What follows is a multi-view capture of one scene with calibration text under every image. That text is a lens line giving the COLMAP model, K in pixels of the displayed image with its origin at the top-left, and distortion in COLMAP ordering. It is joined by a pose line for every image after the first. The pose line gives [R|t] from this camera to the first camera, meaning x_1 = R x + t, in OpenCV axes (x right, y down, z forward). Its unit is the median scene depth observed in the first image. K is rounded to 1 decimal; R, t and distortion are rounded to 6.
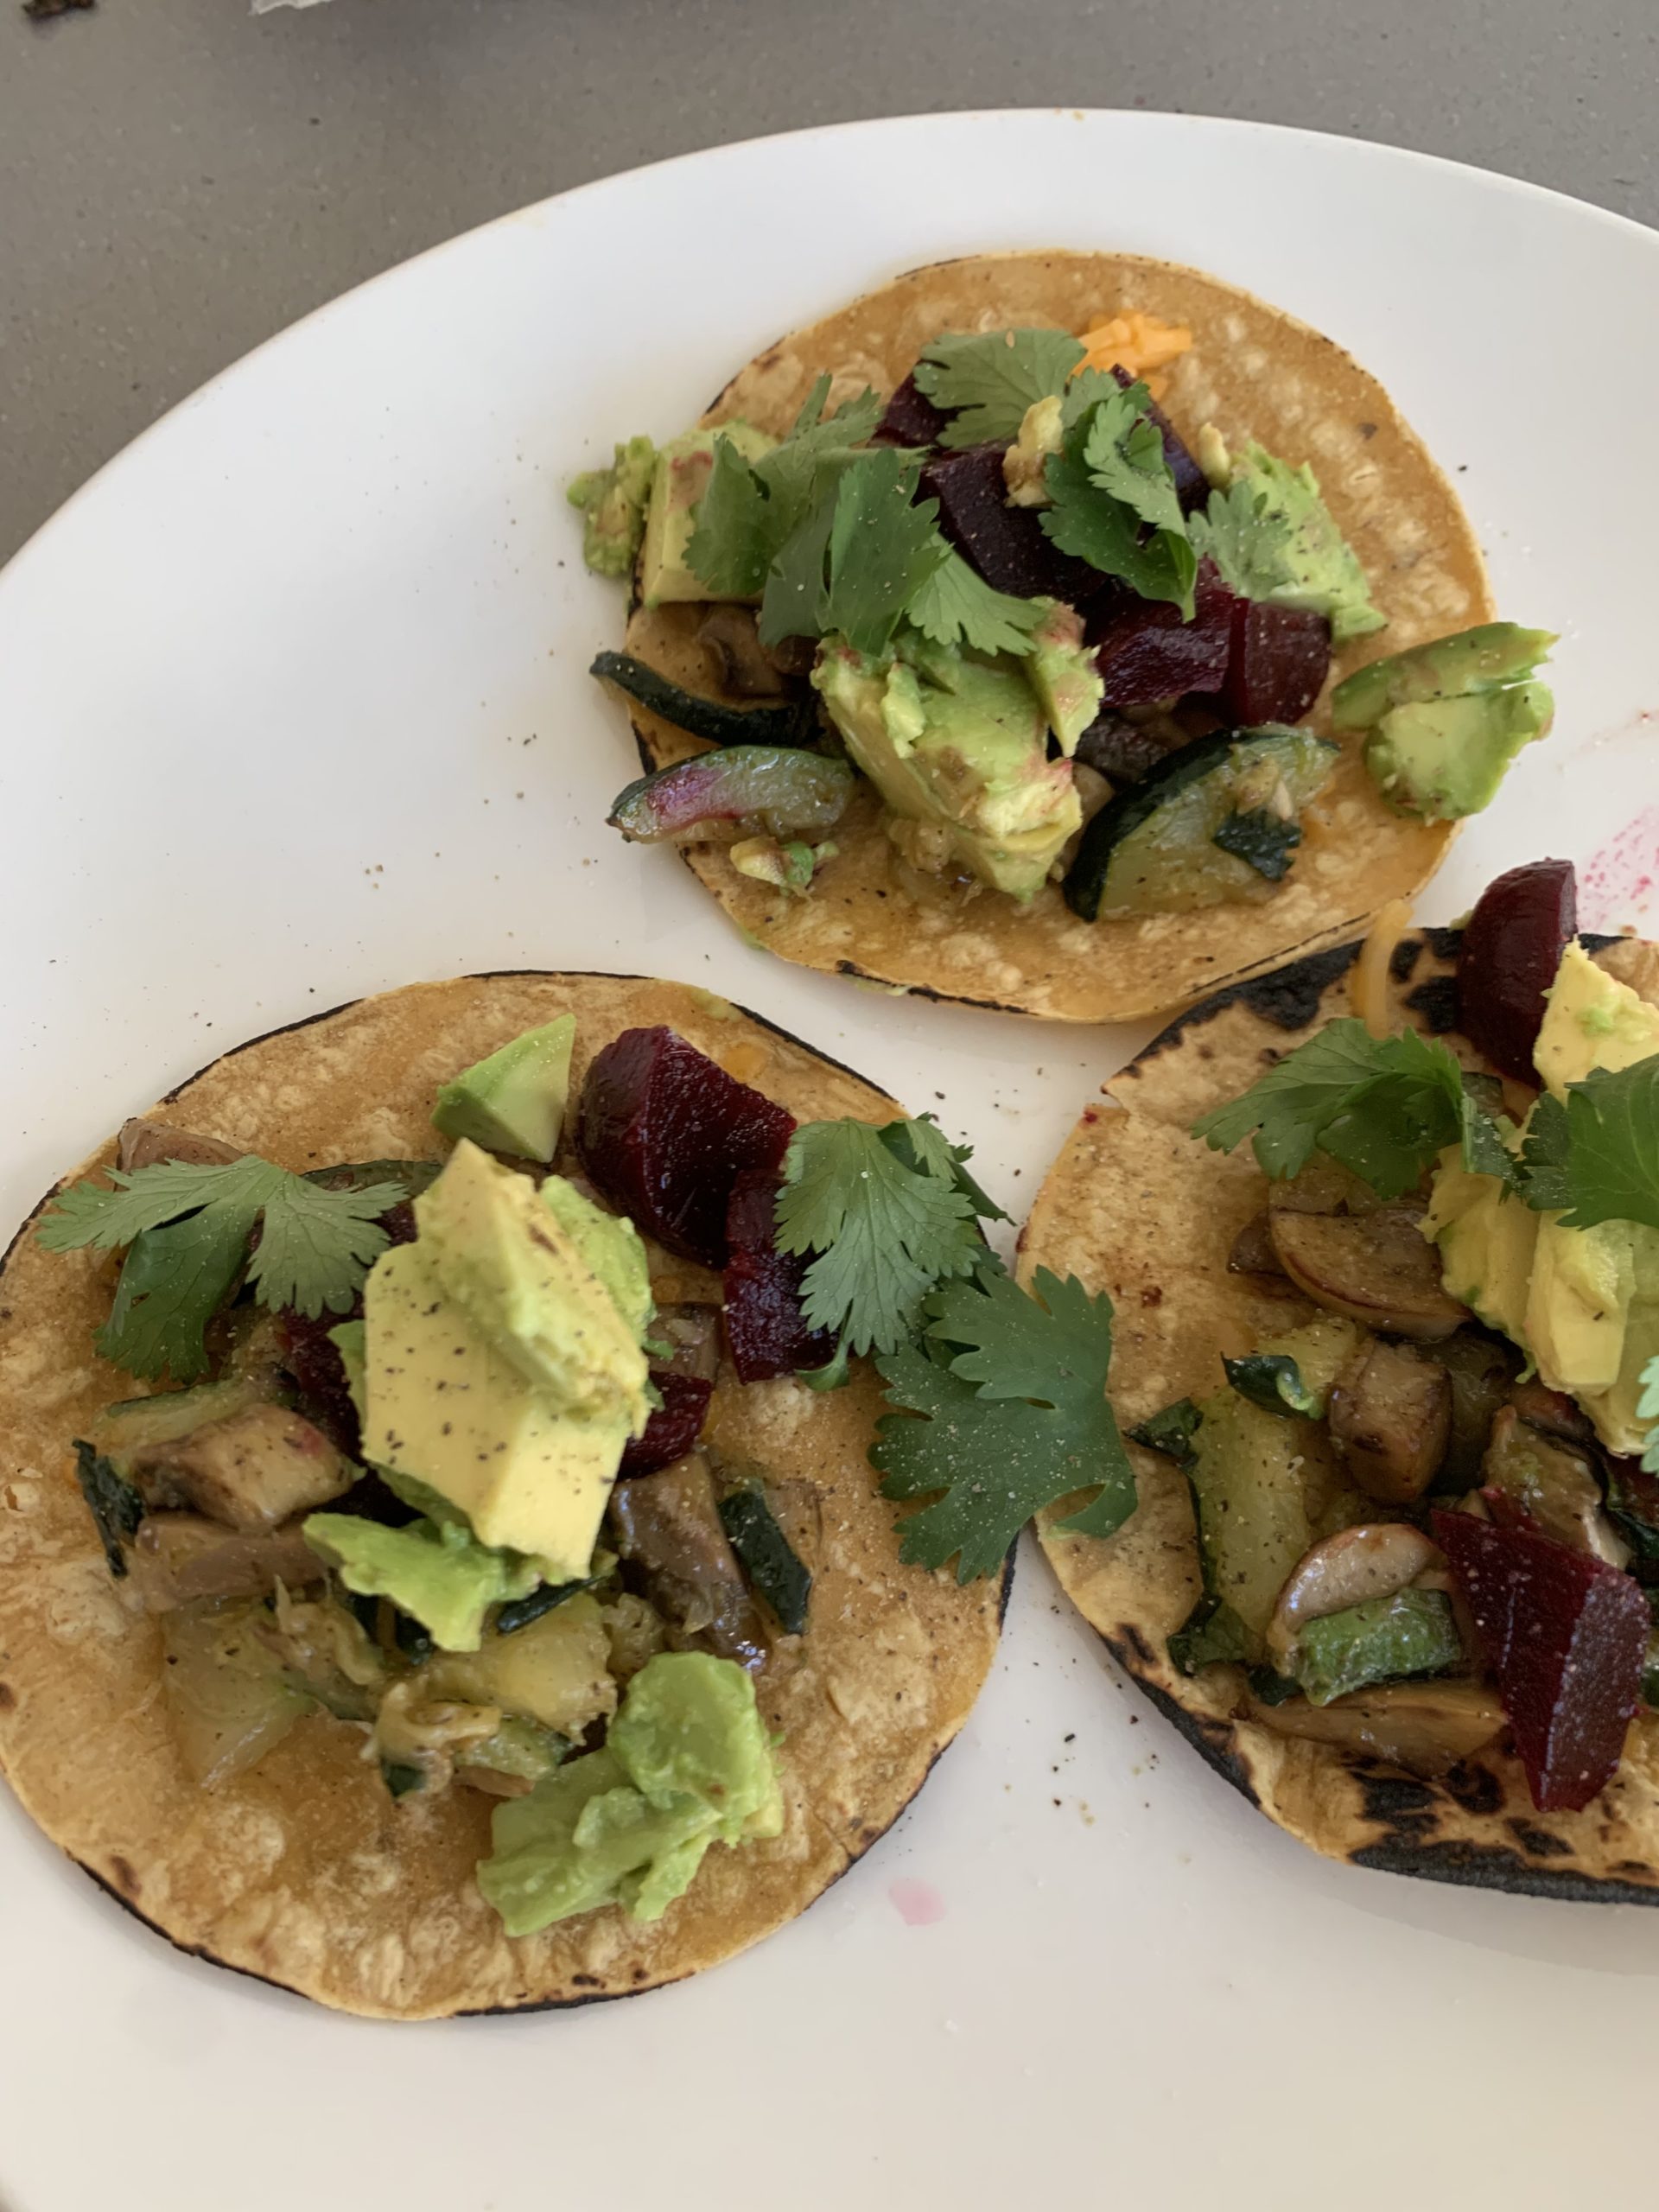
lens RADIAL K [[1704.0, 0, 803.0], [0, 1704.0, 1114.7], [0, 0, 1]] dist [-0.005463, -0.003837]
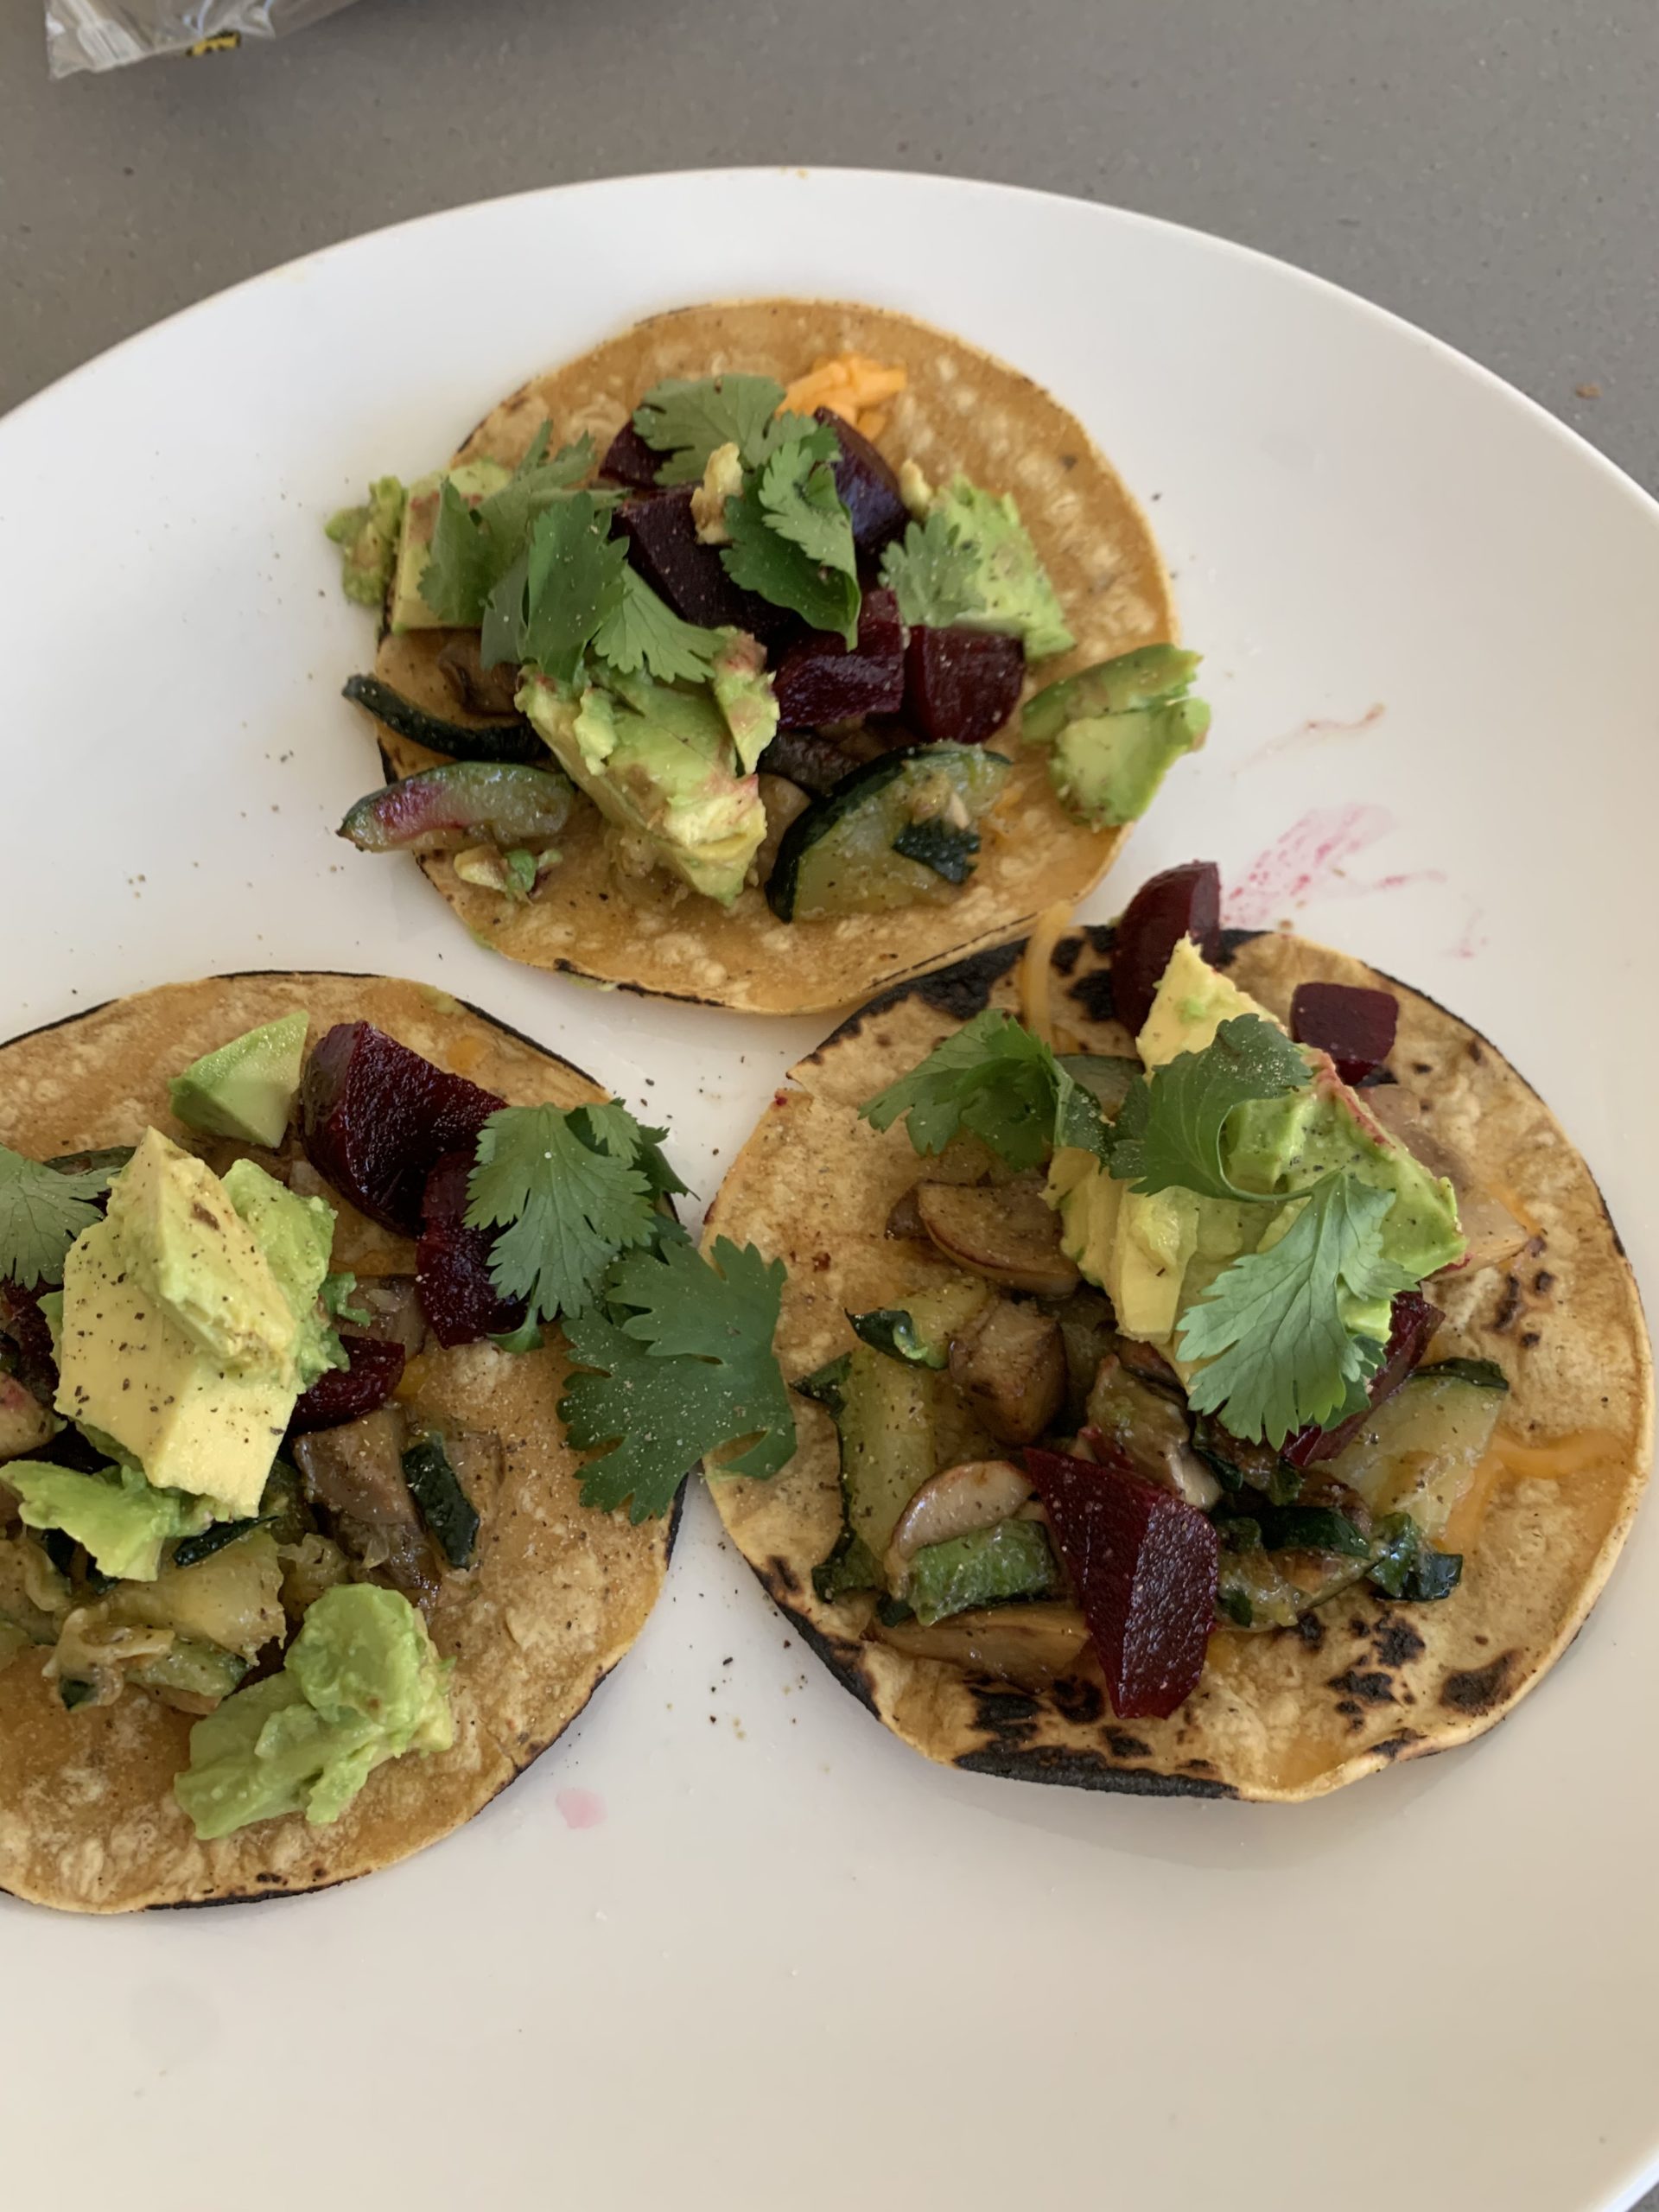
lens RADIAL K [[1718.5, 0, 829.5], [0, 1718.5, 1106.0], [0, 0, 1]] dist [-0.004374, -0.008249]
pose [[0.999925, -0.009853, 0.007217, 0.208314], [0.009849, 0.999951, 0.000666, 0.004606], [-0.007223, -0.000595, 0.999974, -0.111981]]
